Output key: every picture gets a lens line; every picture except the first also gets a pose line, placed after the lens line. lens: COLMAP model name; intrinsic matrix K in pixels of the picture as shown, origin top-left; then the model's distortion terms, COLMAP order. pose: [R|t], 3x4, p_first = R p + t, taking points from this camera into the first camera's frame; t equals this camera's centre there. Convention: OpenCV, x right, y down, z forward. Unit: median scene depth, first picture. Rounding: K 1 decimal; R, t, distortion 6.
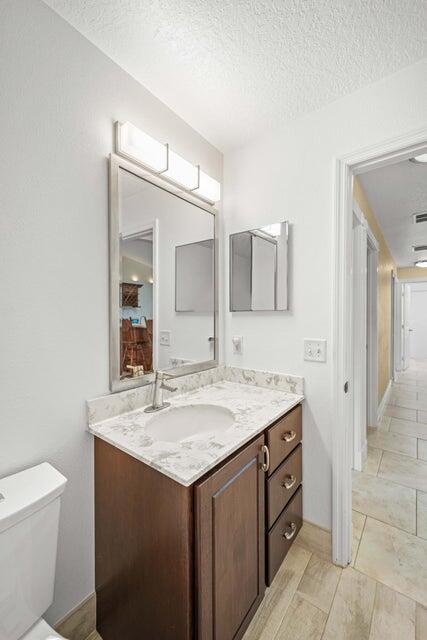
lens RADIAL K [[261.3, 0, 212.2], [0, 261.3, 318.9], [0, 0, 1]] dist [-0.001628, -0.000150]
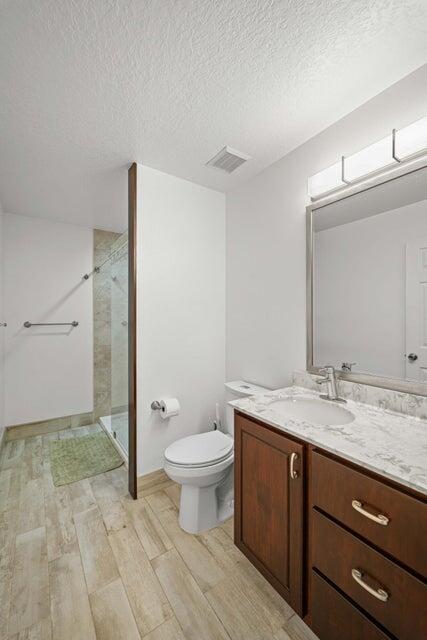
lens RADIAL K [[261.3, 0, 212.9], [0, 261.3, 319.5], [0, 0, 1]] dist [-0.001628, -0.000150]
pose [[-0.317324, 0.000698, -0.948317, 1.008163], [-0.011469, 0.999924, 0.004574, -0.005697], [0.948248, 0.012328, -0.317292, 0.847265]]
